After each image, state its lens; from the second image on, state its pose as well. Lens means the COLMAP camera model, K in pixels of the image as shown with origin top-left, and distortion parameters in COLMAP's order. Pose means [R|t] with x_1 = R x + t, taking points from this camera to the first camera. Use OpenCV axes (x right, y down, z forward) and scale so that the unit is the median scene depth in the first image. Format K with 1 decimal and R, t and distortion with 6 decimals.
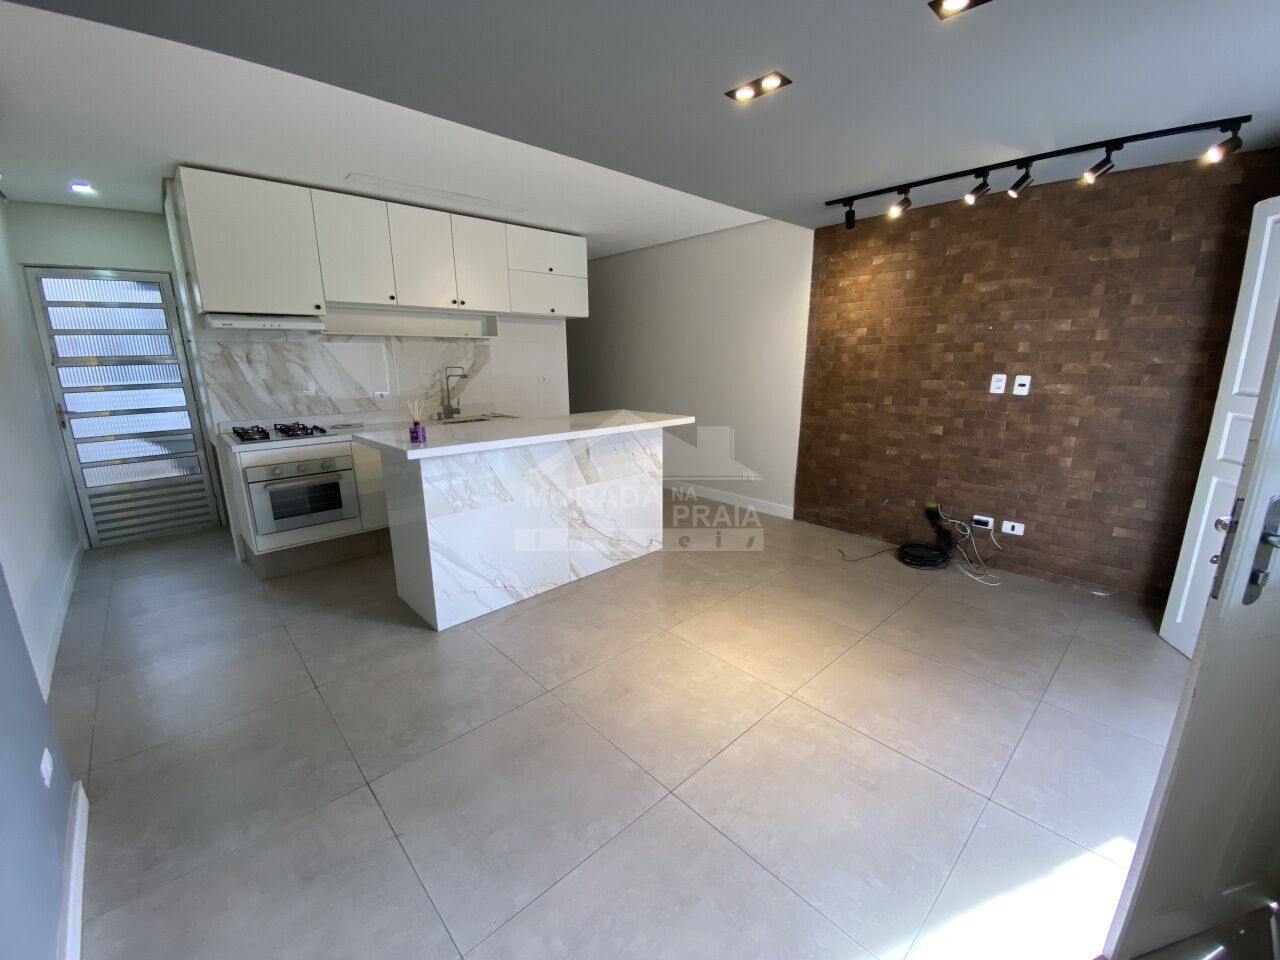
lens RADIAL K [[519.8, 0, 632.4], [0, 519.8, 497.1], [0, 0, 1]] dist [0.005676, -0.013157]
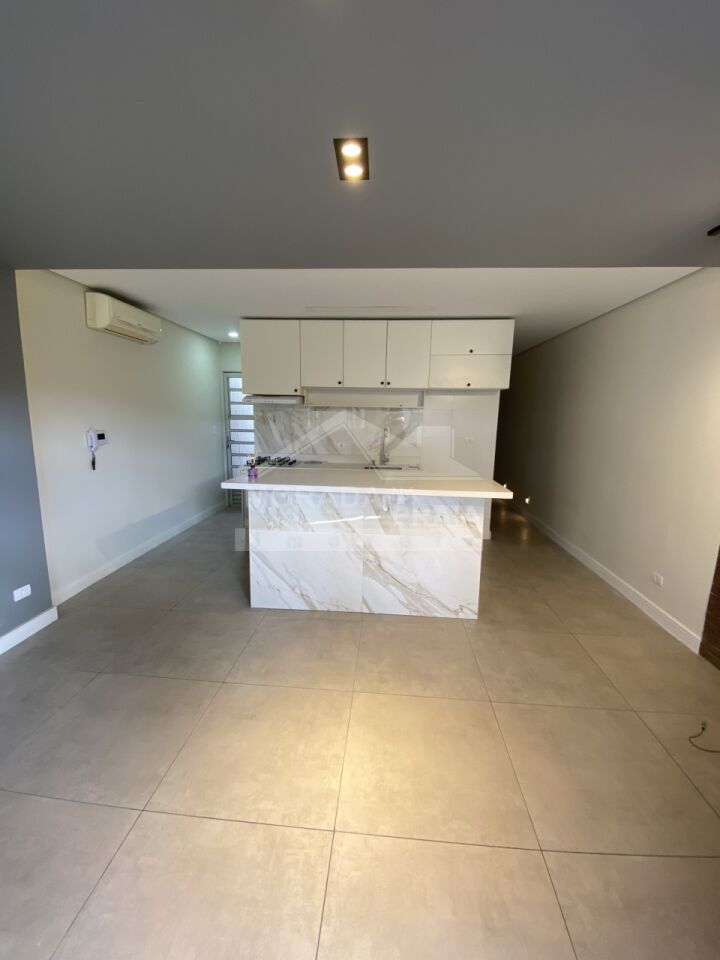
lens RADIAL K [[389.4, 0, 354.6], [0, 389.4, 482.3], [0, 0, 1]] dist [0.008545, -0.014791]
pose [[0.673654, 0.146583, -0.724364, 0.443926], [-0.214374, 0.976750, -0.001710, -0.114373], [0.707272, 0.156437, 0.689415, 0.315603]]
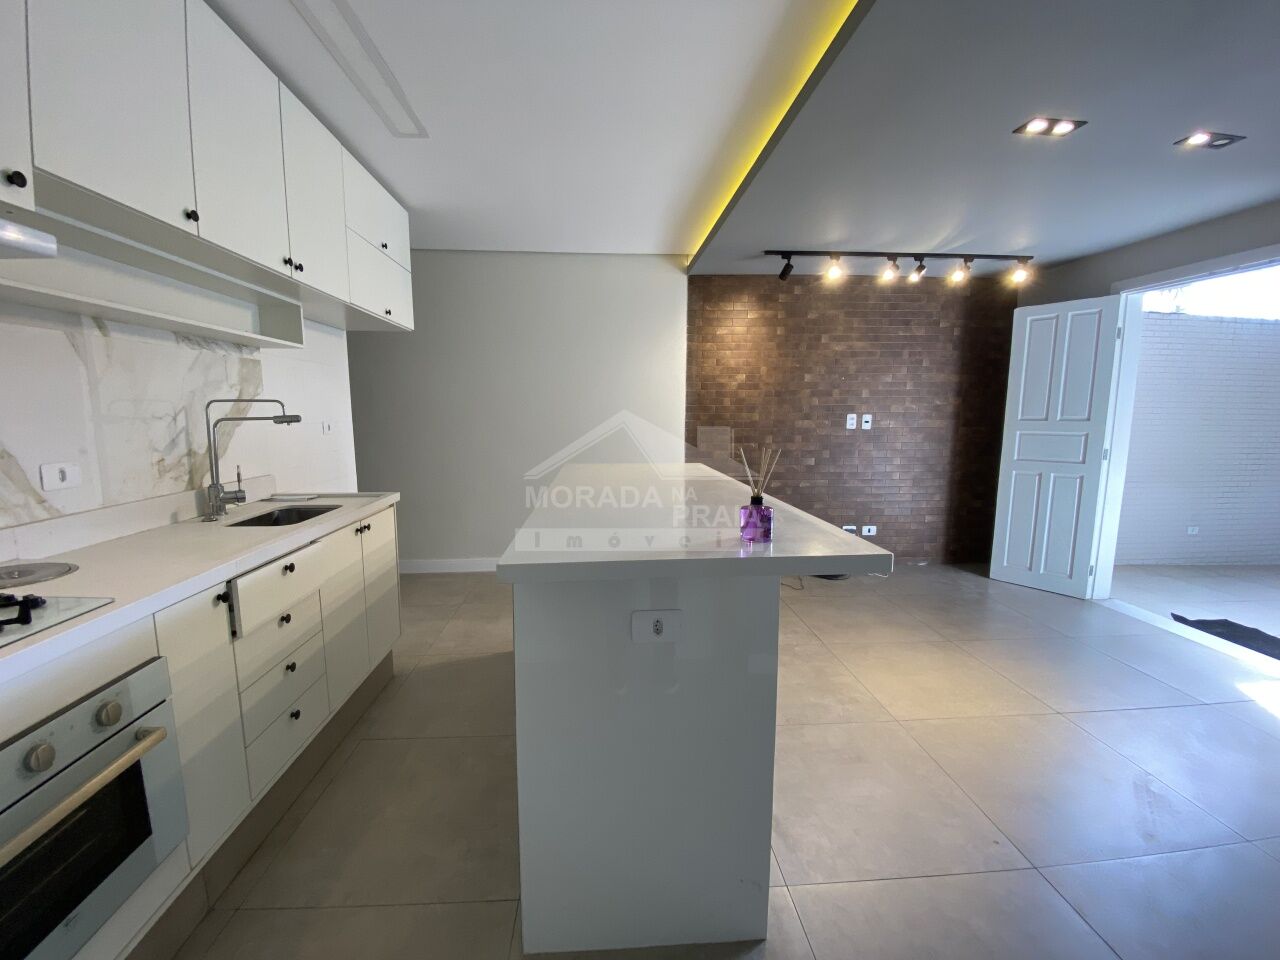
lens RADIAL K [[519.2, 0, 631.7], [0, 519.2, 490.8], [0, 0, 1]] dist [0.008545, -0.014791]
pose [[0.627495, -0.105875, 0.771388, -0.597376], [0.199835, 0.979426, -0.028130, -0.113921], [-0.752539, 0.171802, 0.635743, 0.577467]]
